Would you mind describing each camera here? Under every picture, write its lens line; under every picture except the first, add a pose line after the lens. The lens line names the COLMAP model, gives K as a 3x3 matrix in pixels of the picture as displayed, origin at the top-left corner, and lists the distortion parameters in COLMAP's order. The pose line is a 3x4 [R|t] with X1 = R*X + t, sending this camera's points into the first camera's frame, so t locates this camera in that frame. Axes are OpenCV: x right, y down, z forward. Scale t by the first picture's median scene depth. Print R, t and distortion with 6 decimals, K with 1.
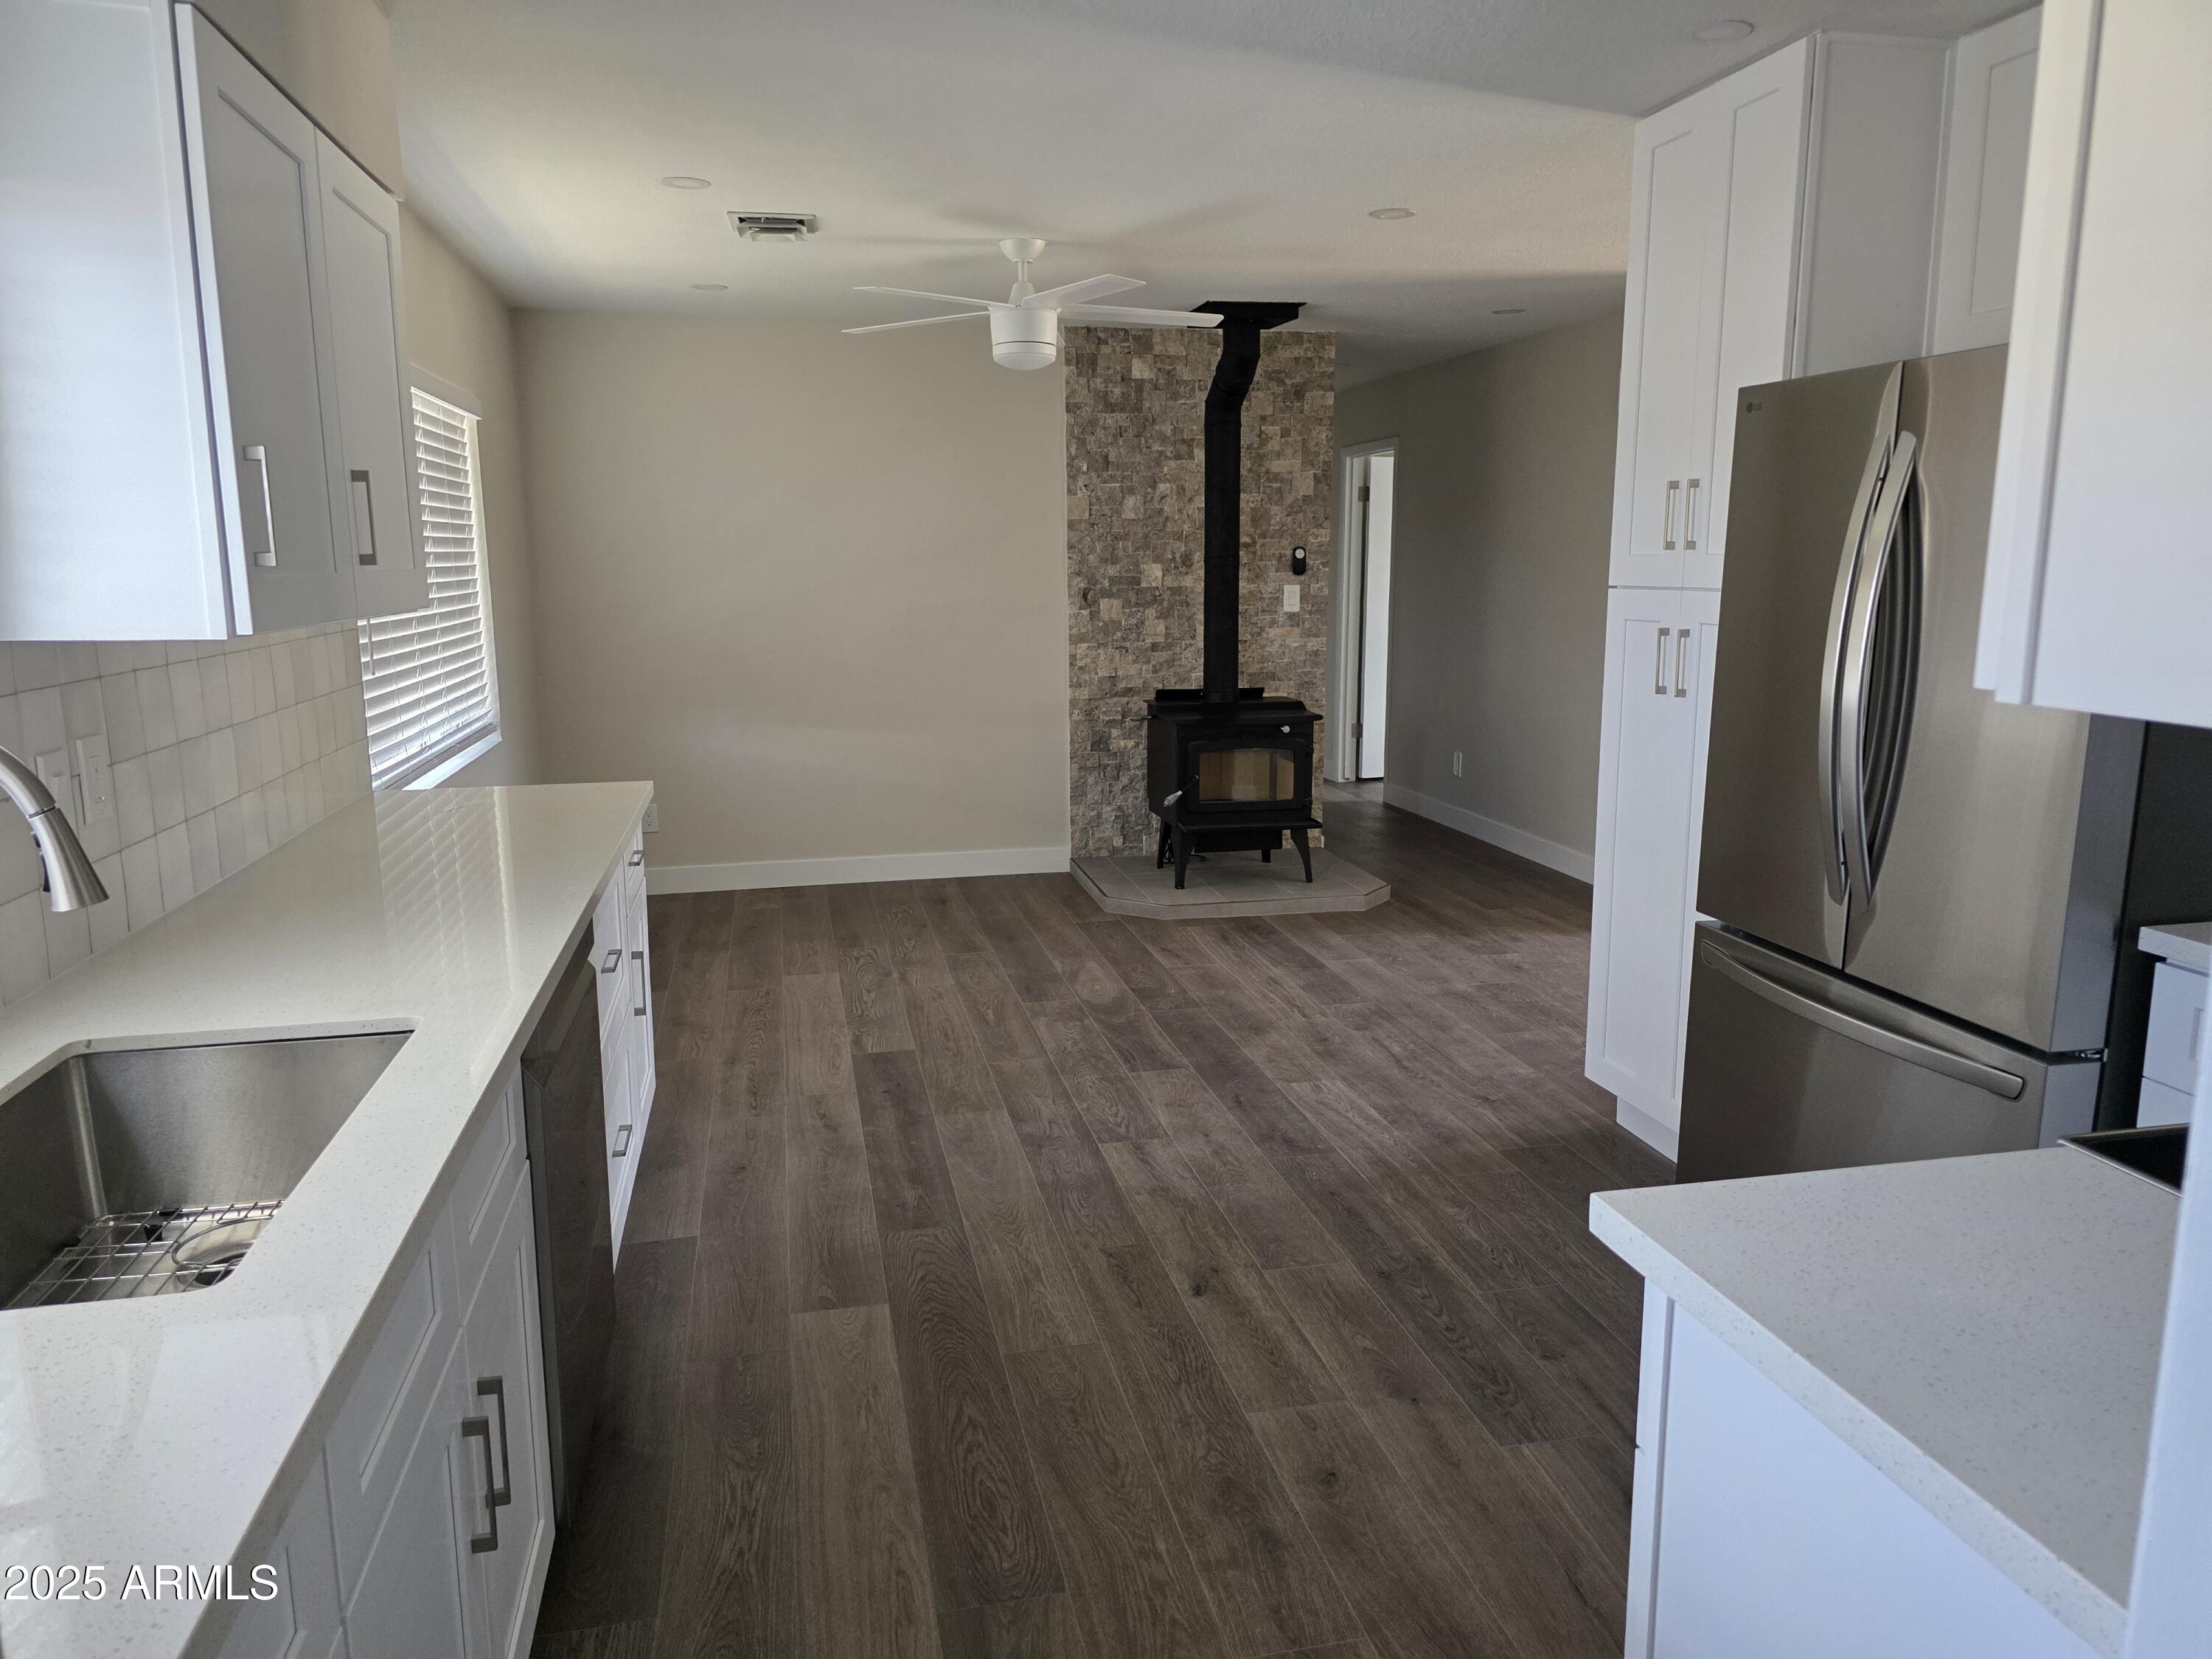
lens RADIAL K [[1493.8, 0, 1098.6], [0, 1493.8, 821.8], [0, 0, 1]] dist [0.034259, -0.001856]
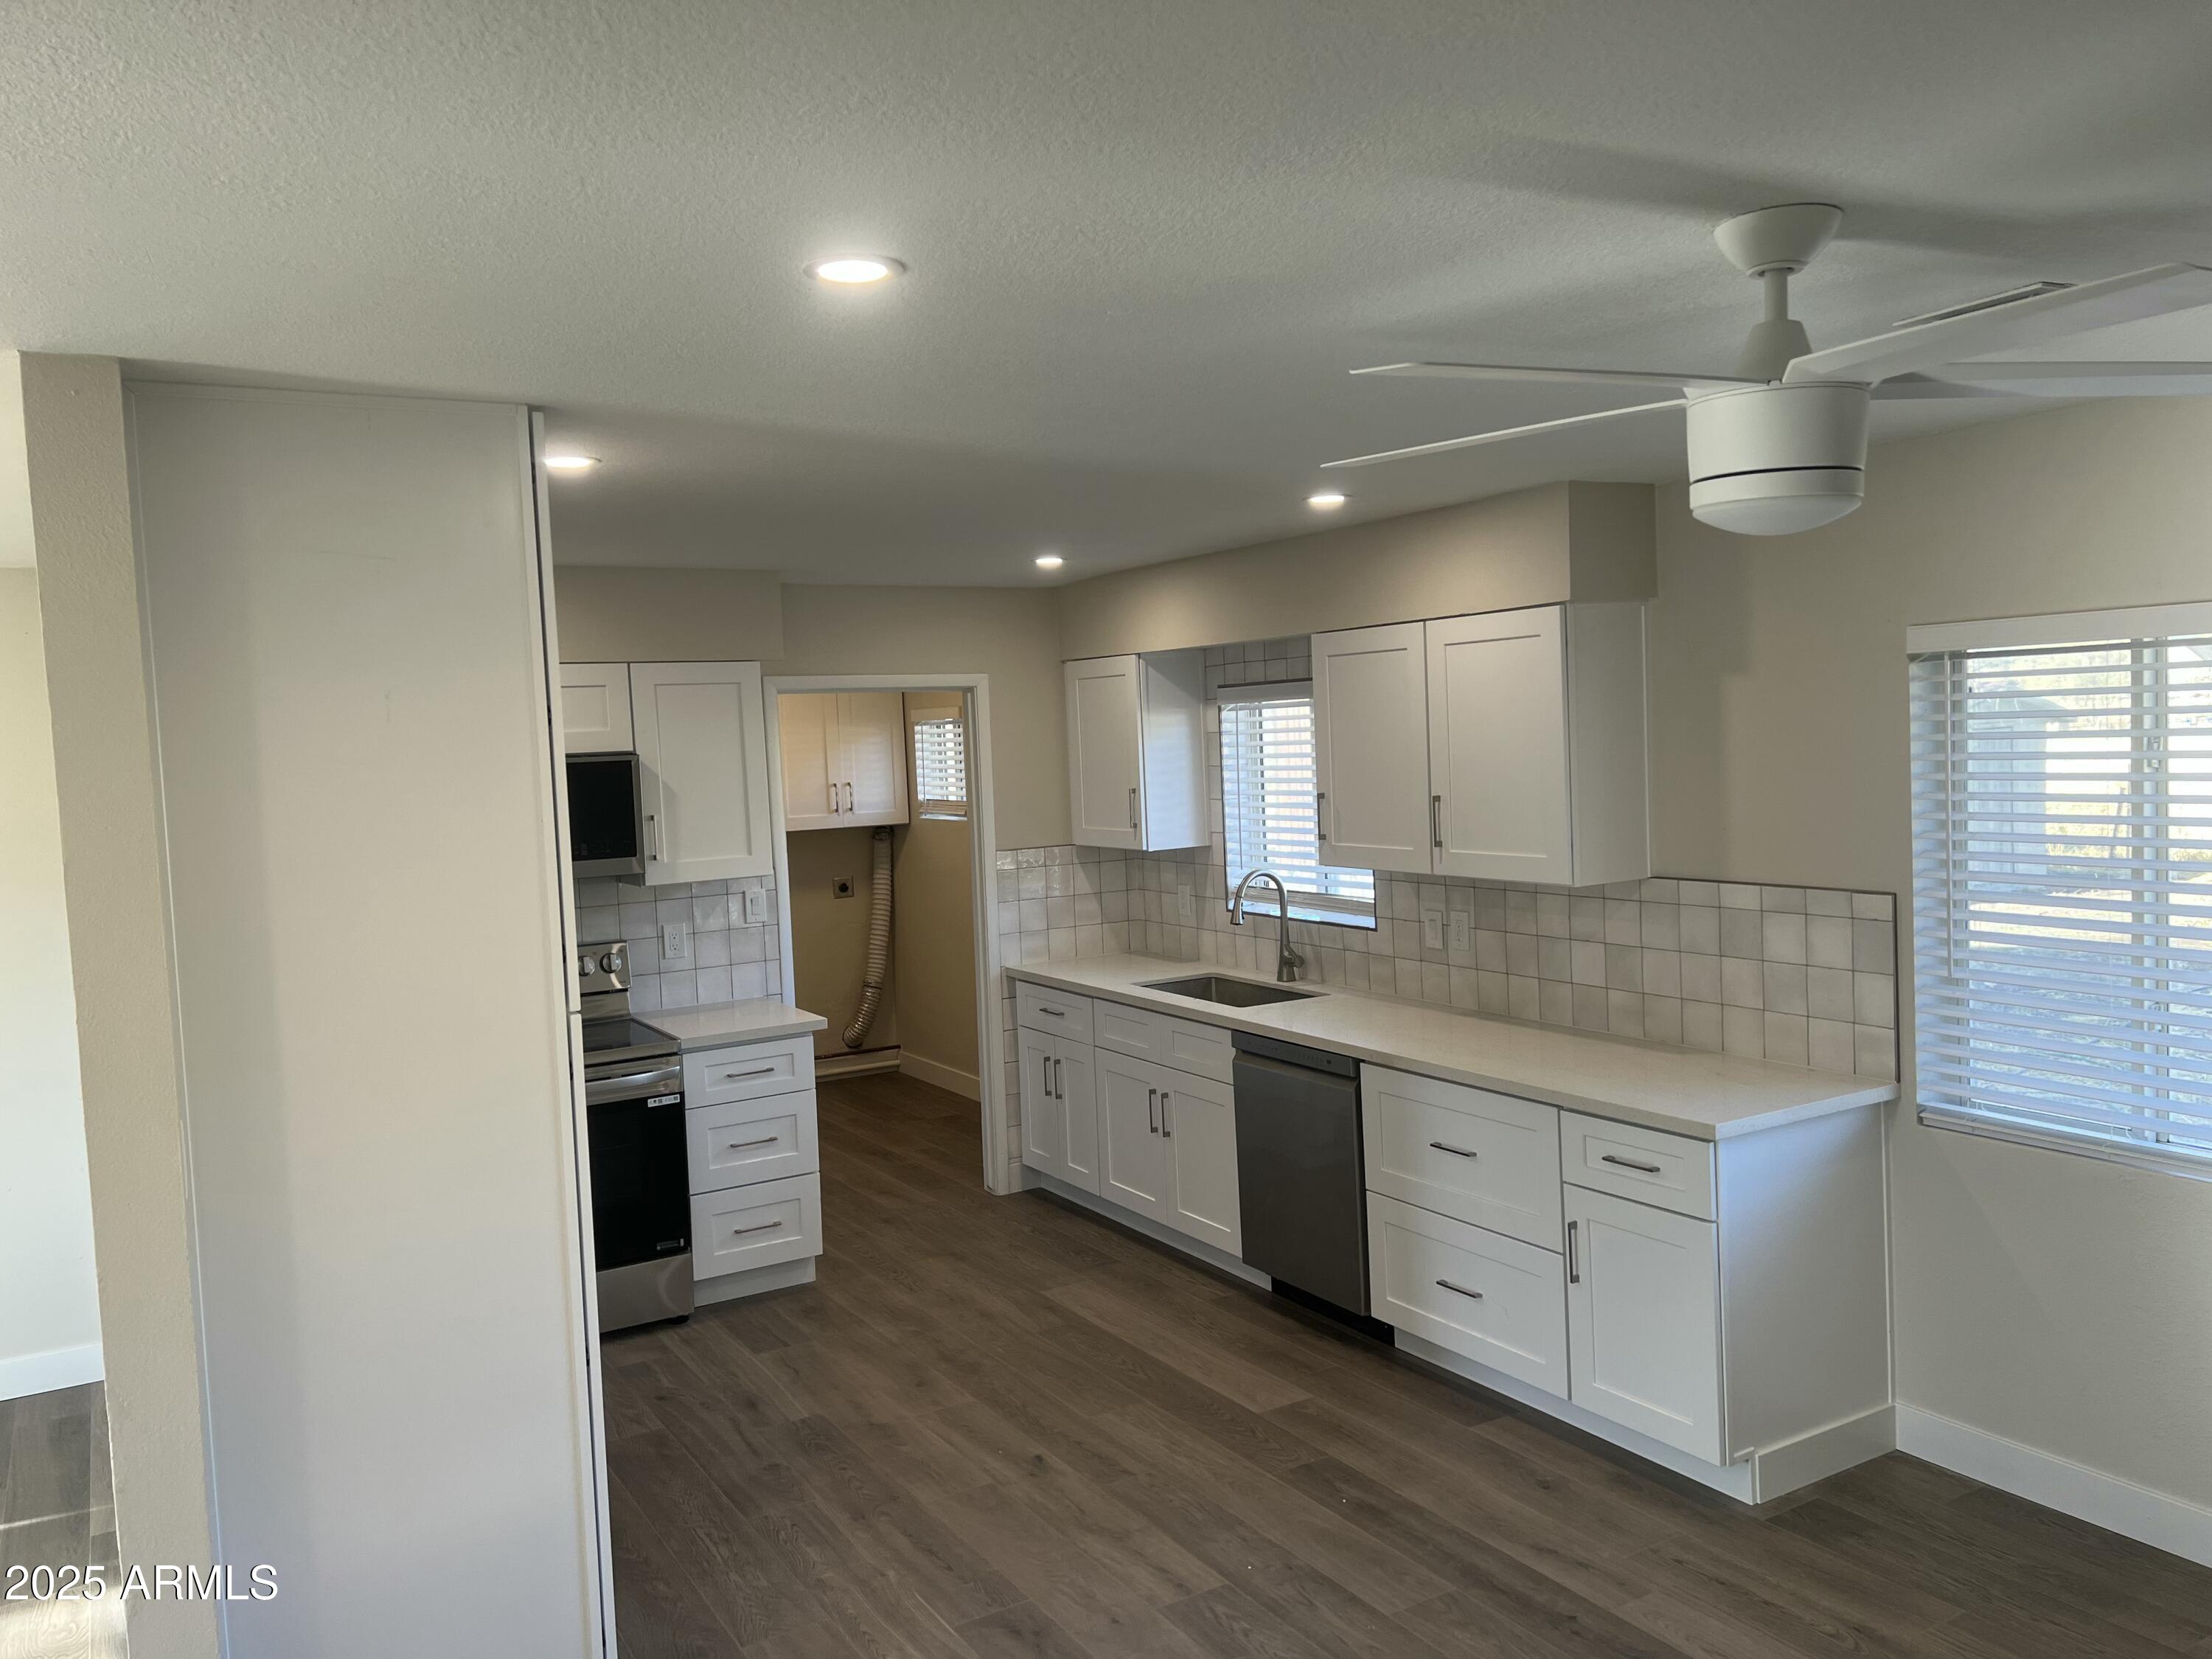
lens RADIAL K [[1656.8, 0, 1105.8], [0, 1656.8, 839.8], [0, 0, 1]] dist [0.031733, -0.039730]
pose [[-0.944813, 0.070130, -0.320016, 0.422012], [-0.009054, 0.970856, 0.239491, -0.524386], [0.327485, 0.229171, -0.916643, 2.171307]]
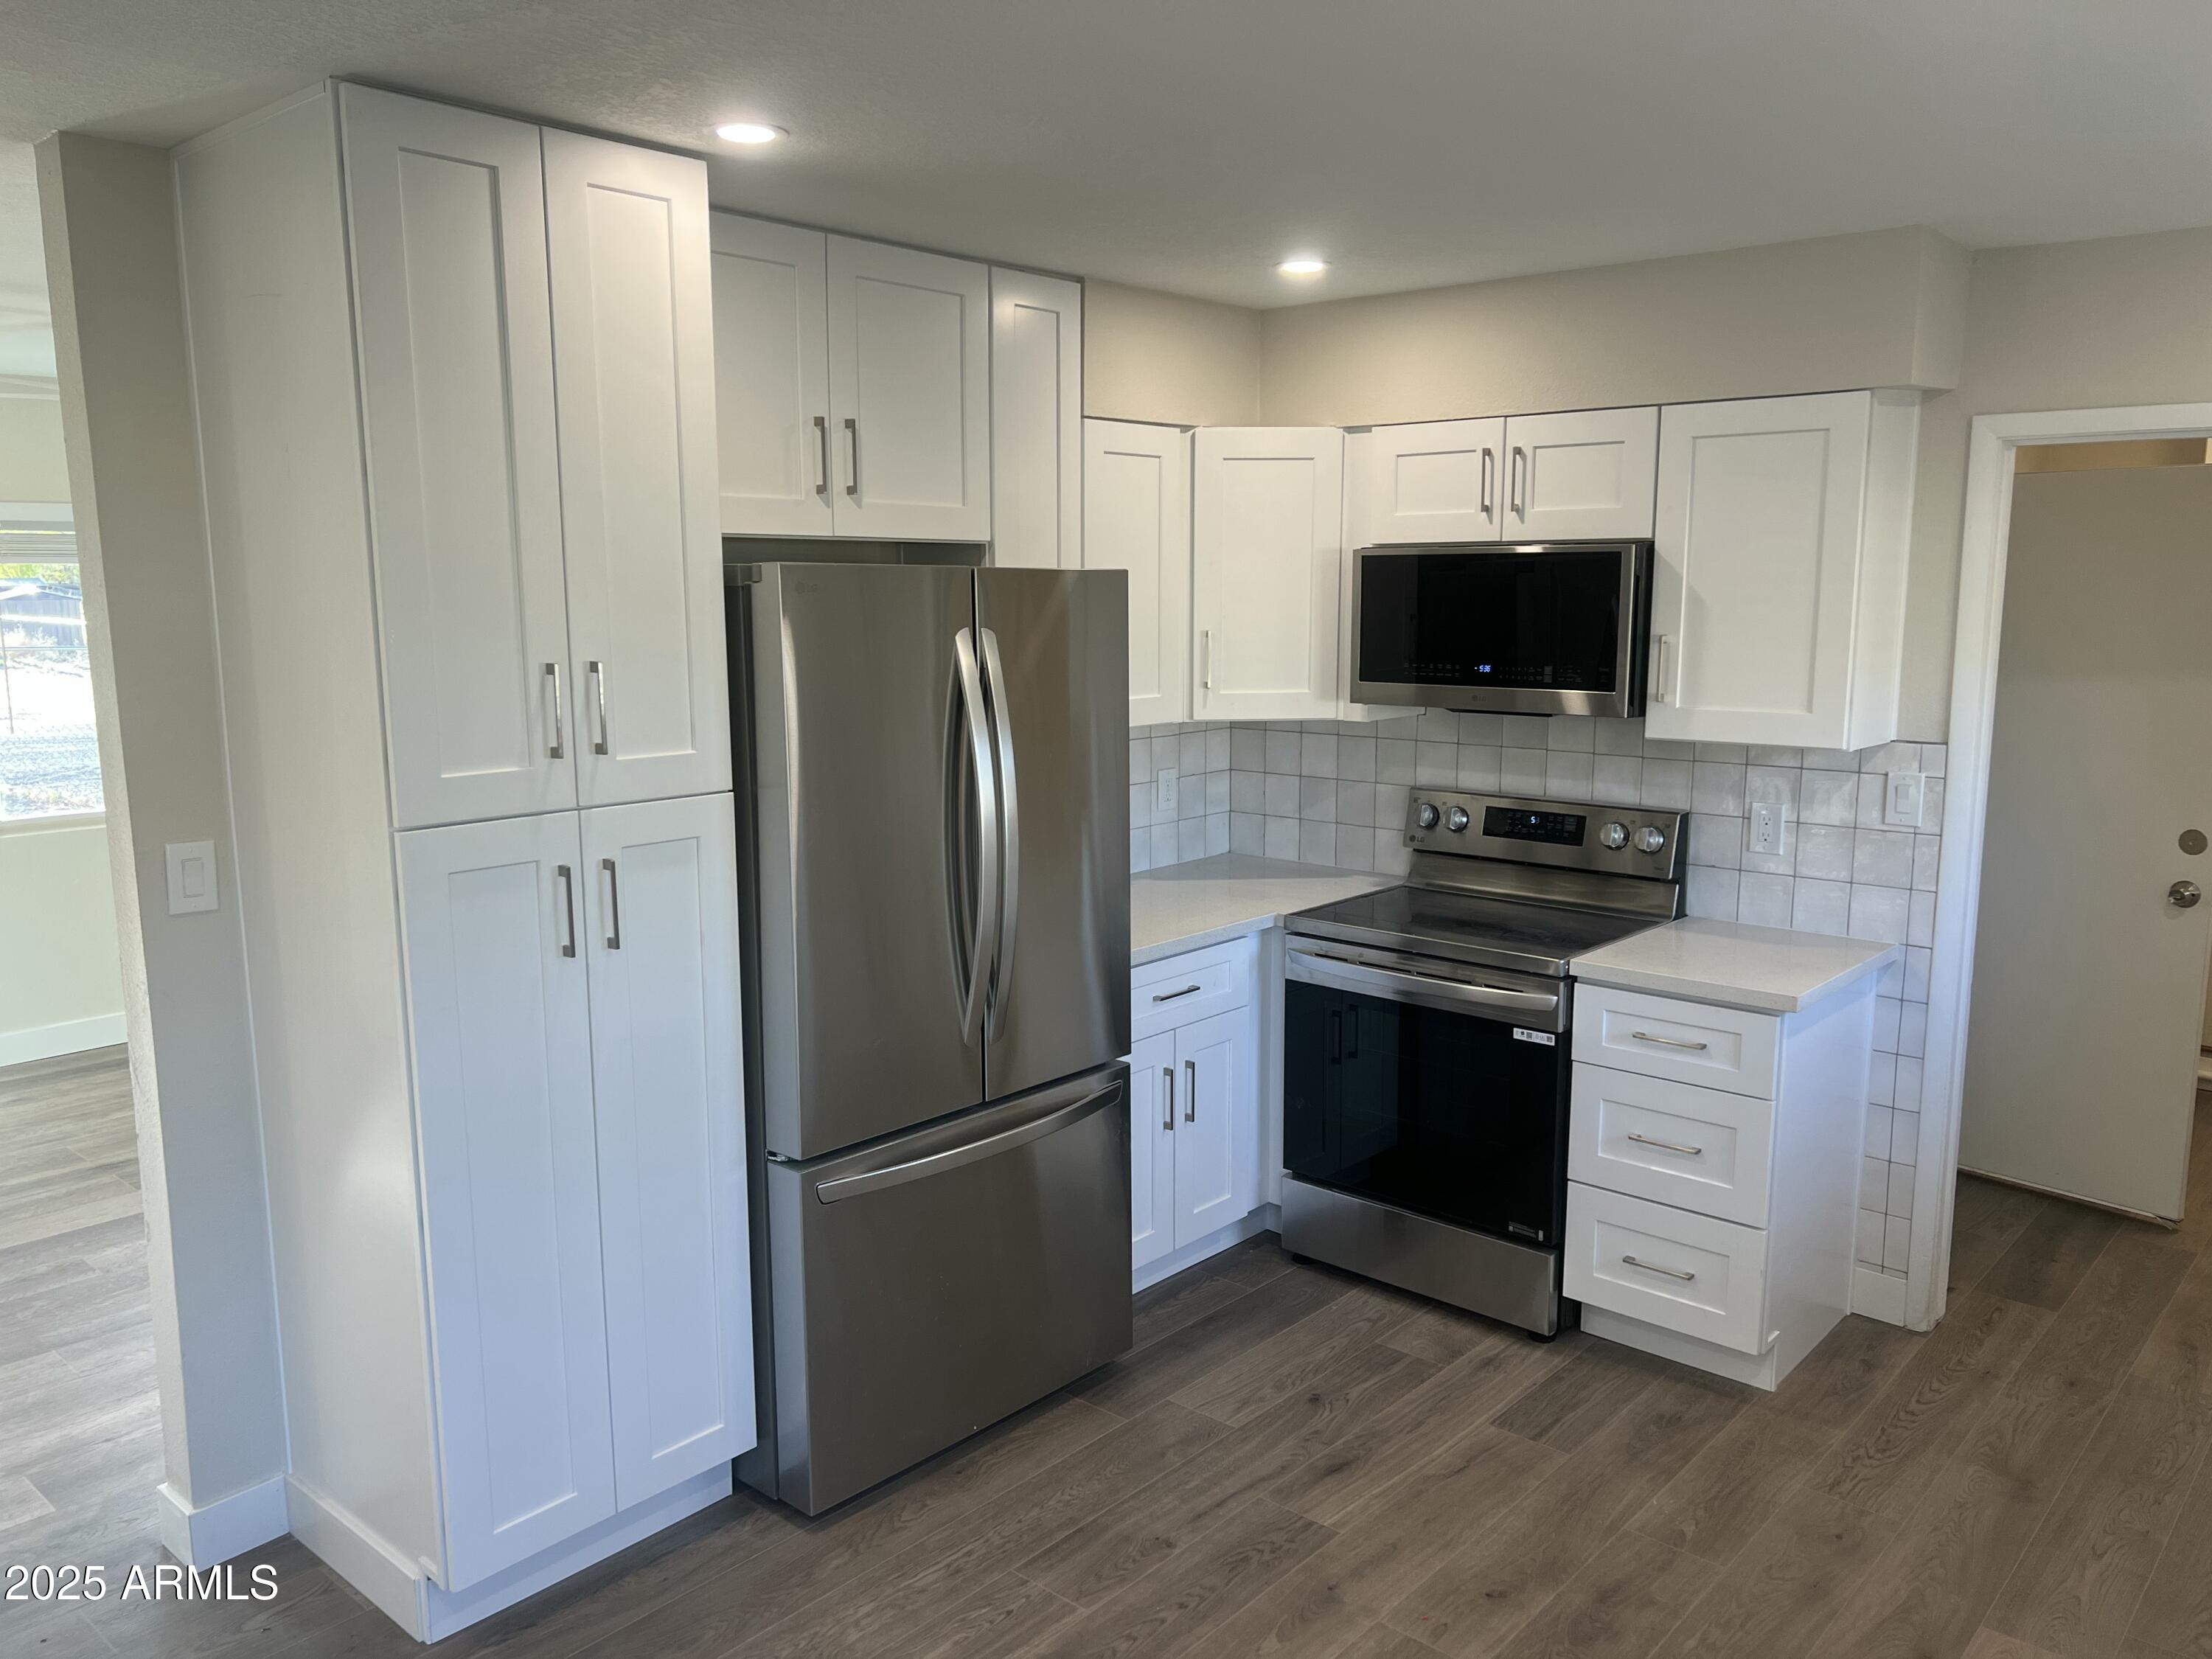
lens RADIAL K [[1656.8, 0, 1108.6], [0, 1656.8, 846.1], [0, 0, 1]] dist [0.031733, -0.039730]
pose [[-0.593806, -0.121867, 0.795325, -0.452555], [0.149747, 0.954455, 0.258055, -0.340994], [-0.790551, 0.272332, -0.548512, 1.381037]]
